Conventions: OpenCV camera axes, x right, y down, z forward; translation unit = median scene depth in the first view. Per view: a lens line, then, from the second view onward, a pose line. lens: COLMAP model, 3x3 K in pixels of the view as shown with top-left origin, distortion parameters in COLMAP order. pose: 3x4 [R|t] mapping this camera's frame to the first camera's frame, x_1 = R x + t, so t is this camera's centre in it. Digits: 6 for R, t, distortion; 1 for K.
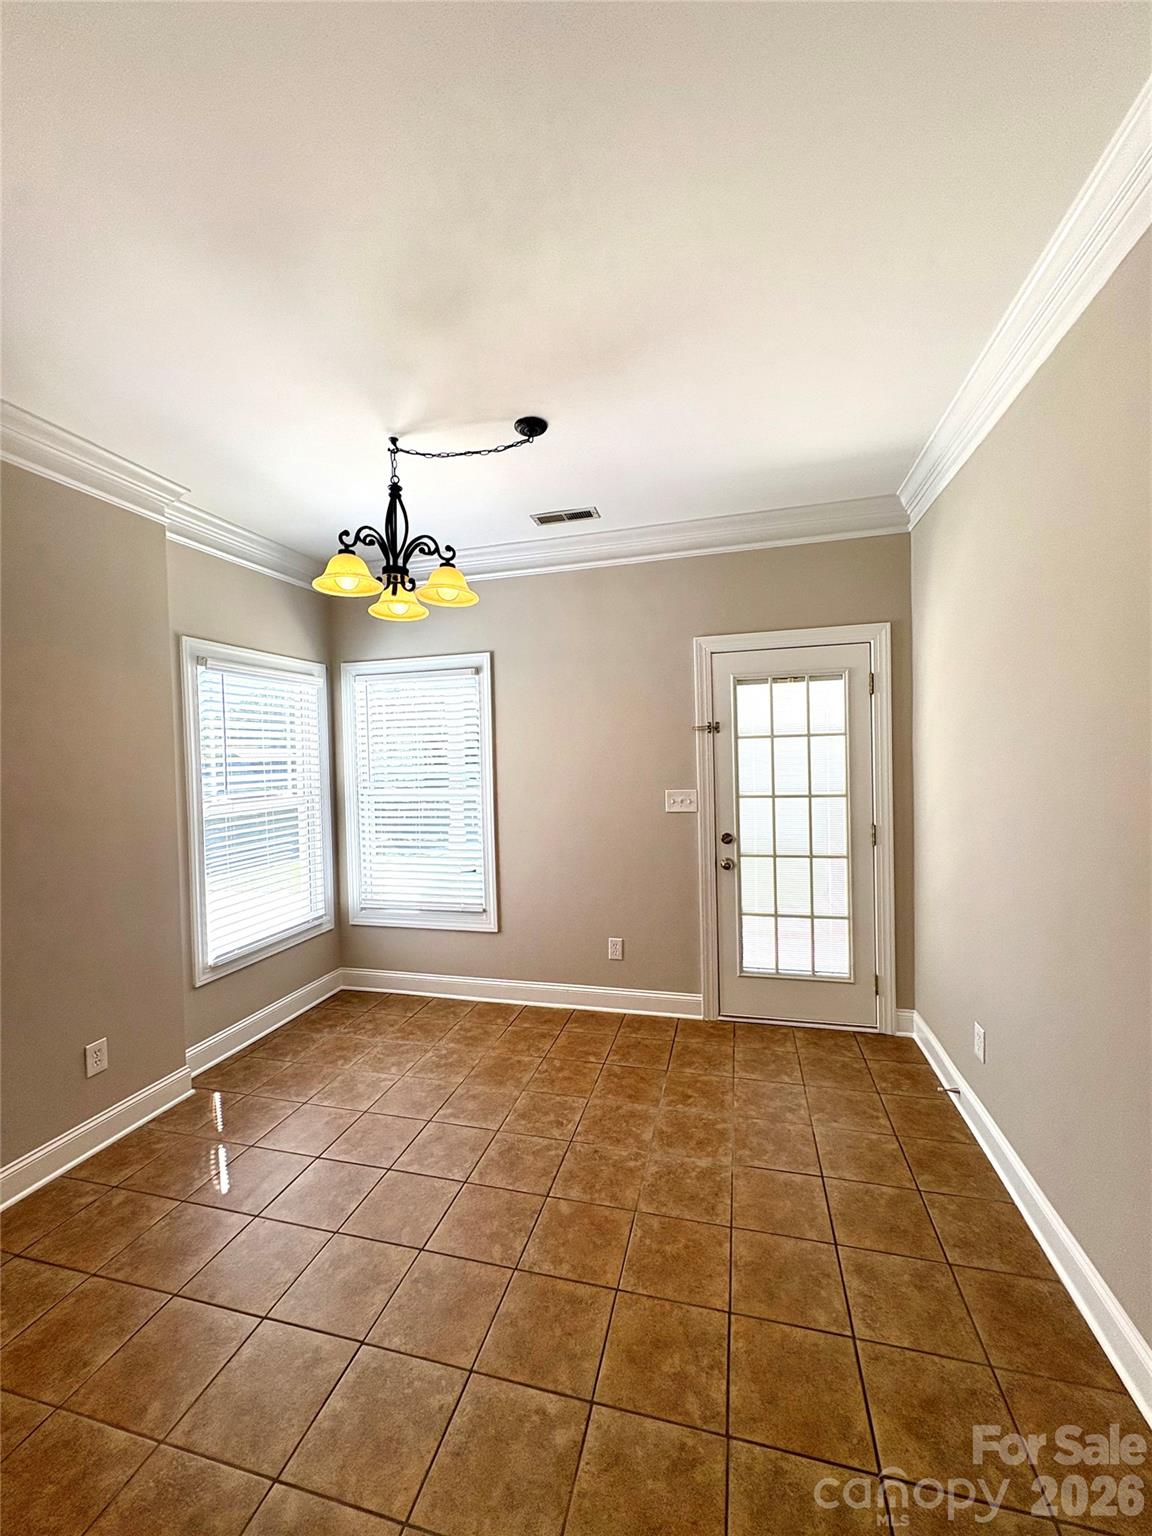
lens RADIAL K [[611.7, 0, 577.4], [0, 611.7, 770.1], [0, 0, 1]] dist [-0.001219, 0.000328]
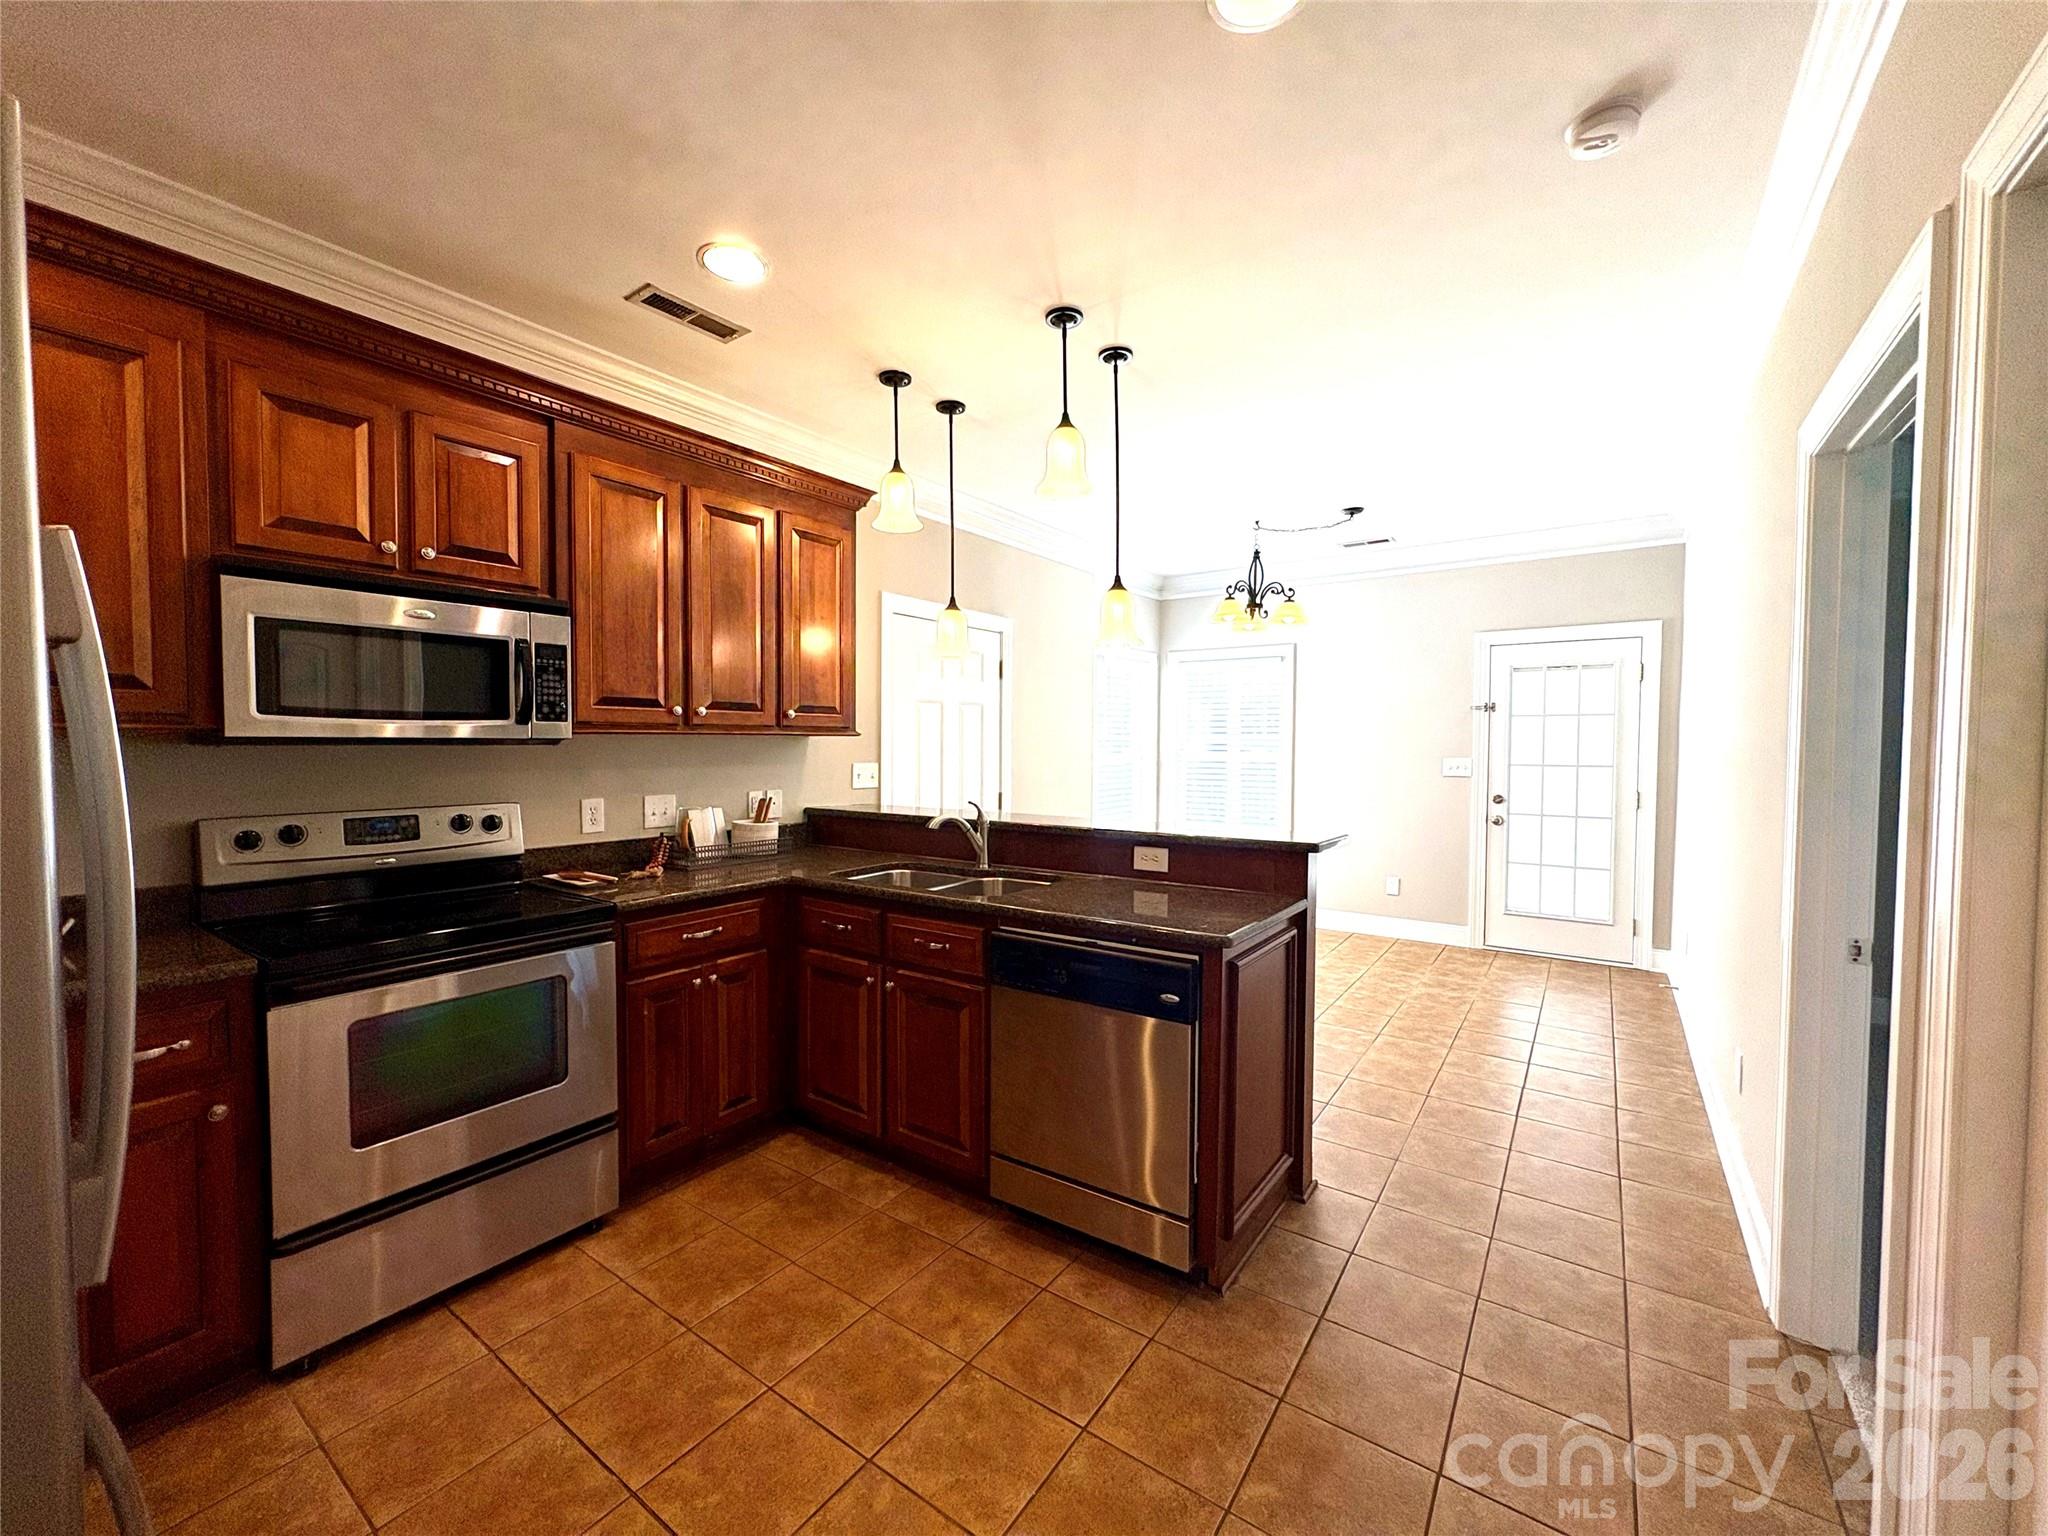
lens RADIAL K [[815.6, 0, 1021.4], [0, 815.6, 766.1], [0, 0, 1]] dist [-0.001219, 0.000328]
pose [[0.935506, 0.040110, -0.351027, -0.103148], [-0.036370, 0.999190, 0.017243, 0.073040], [0.351435, -0.003364, 0.936206, -1.165794]]
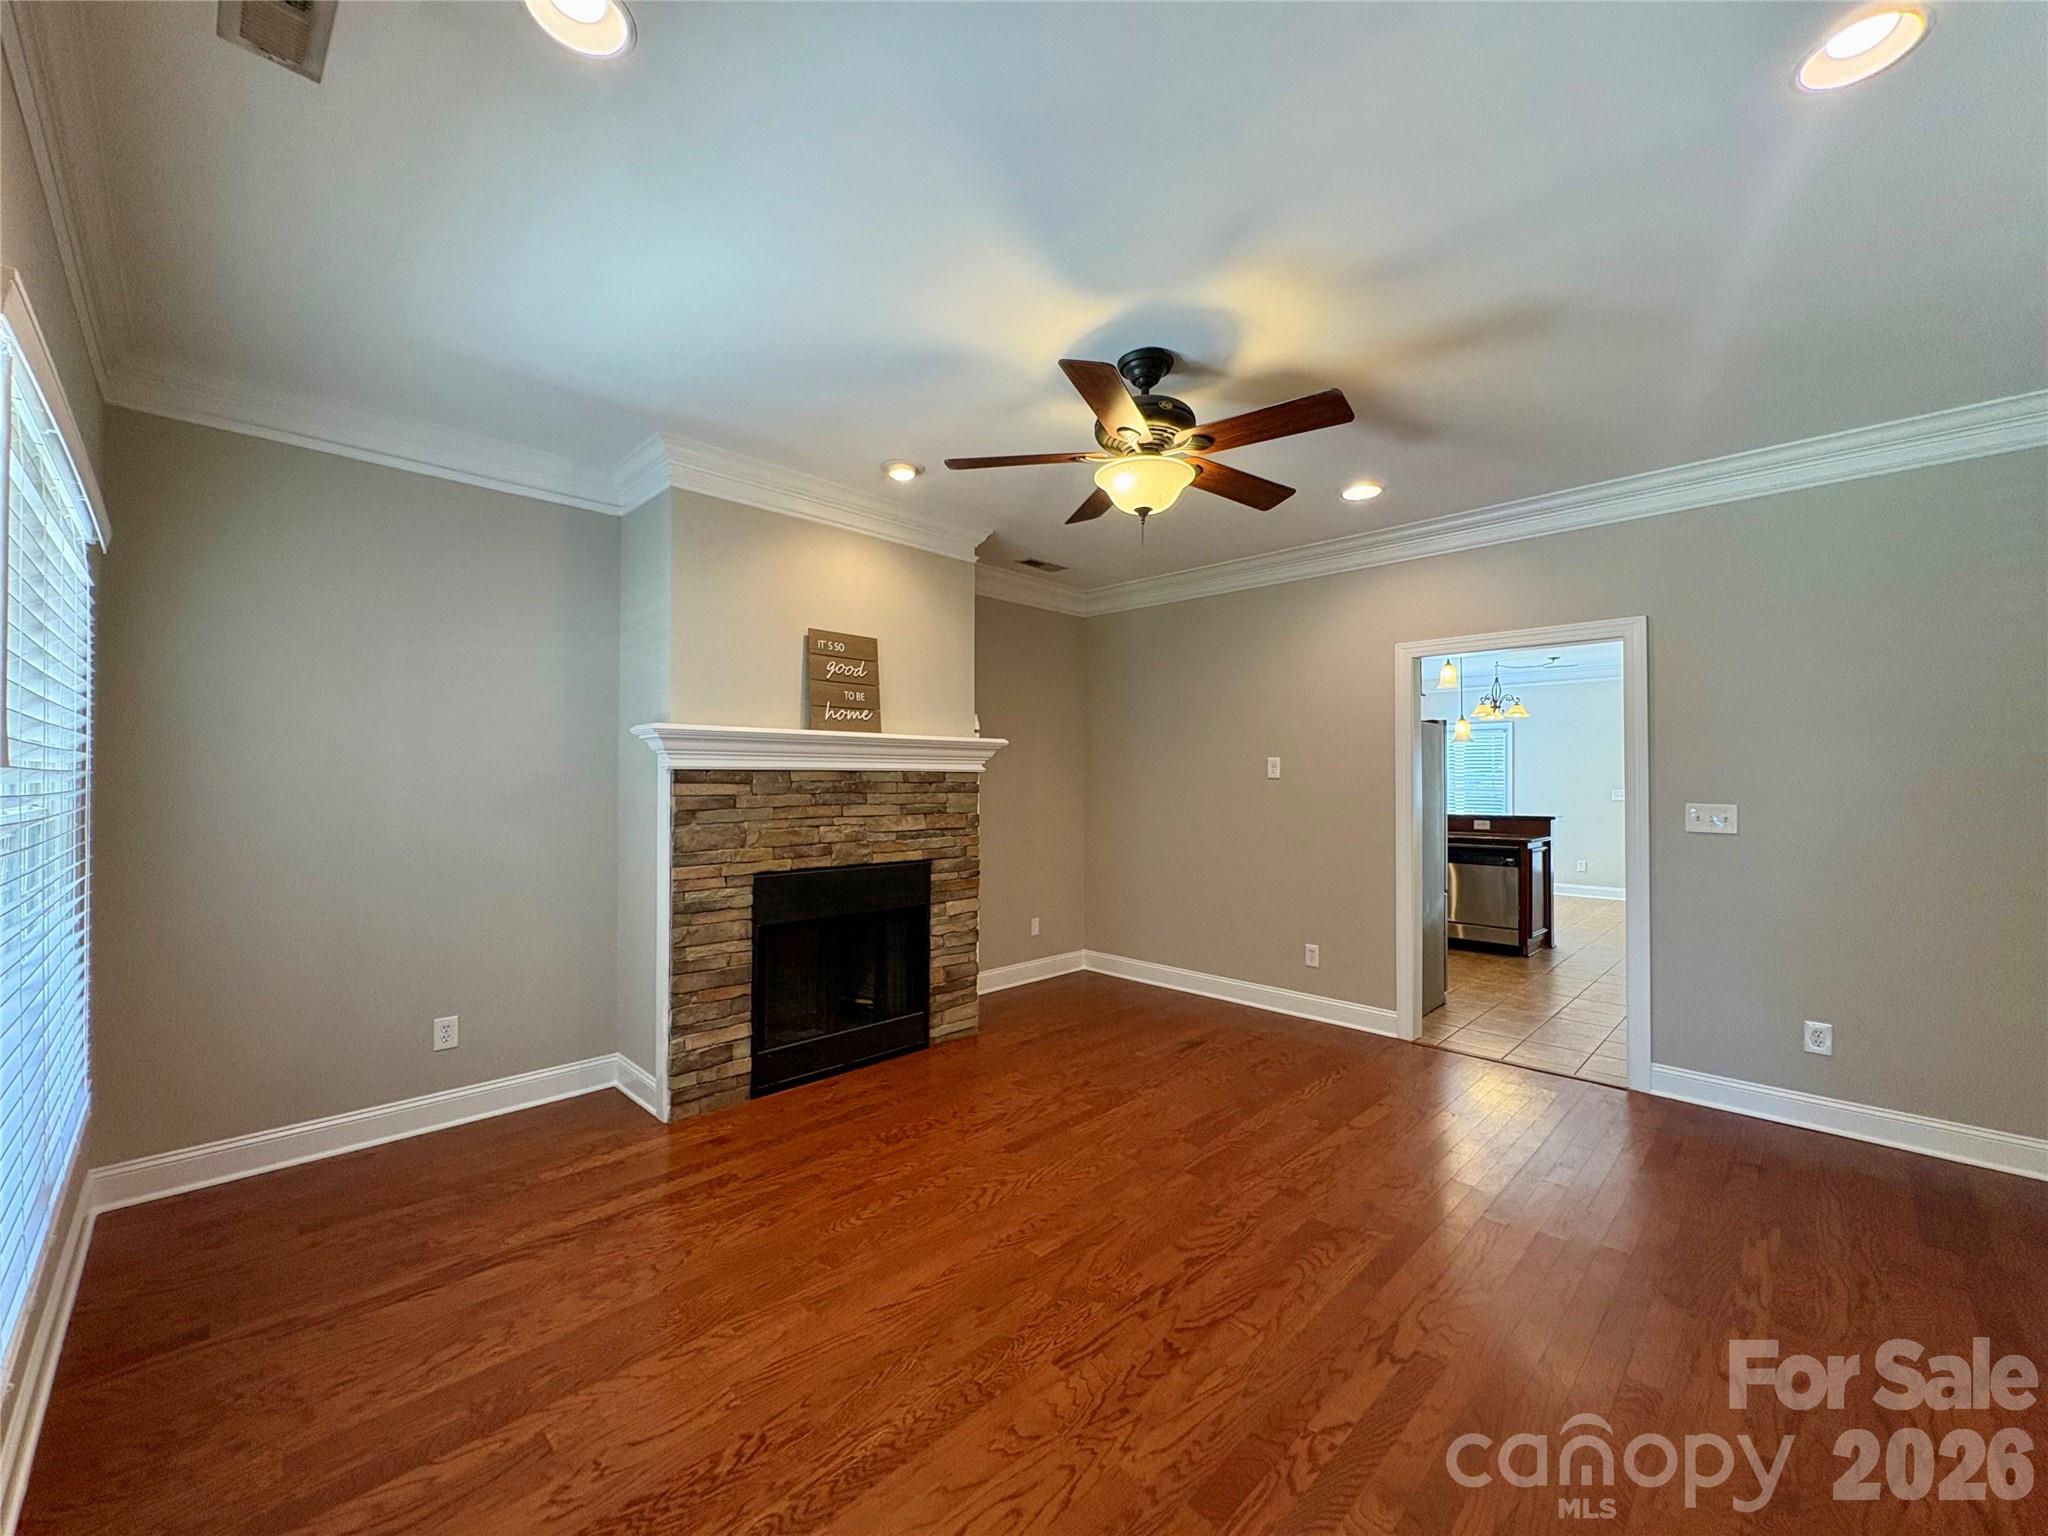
lens RADIAL K [[815.6, 0, 1022.0], [0, 815.6, 765.9], [0, 0, 1]] dist [-0.001219, 0.000328]
pose [[0.868214, 0.019079, -0.495823, -0.322409], [-0.031343, 0.999374, -0.016427, 0.102766], [0.495199, 0.029803, 0.868268, -3.573900]]
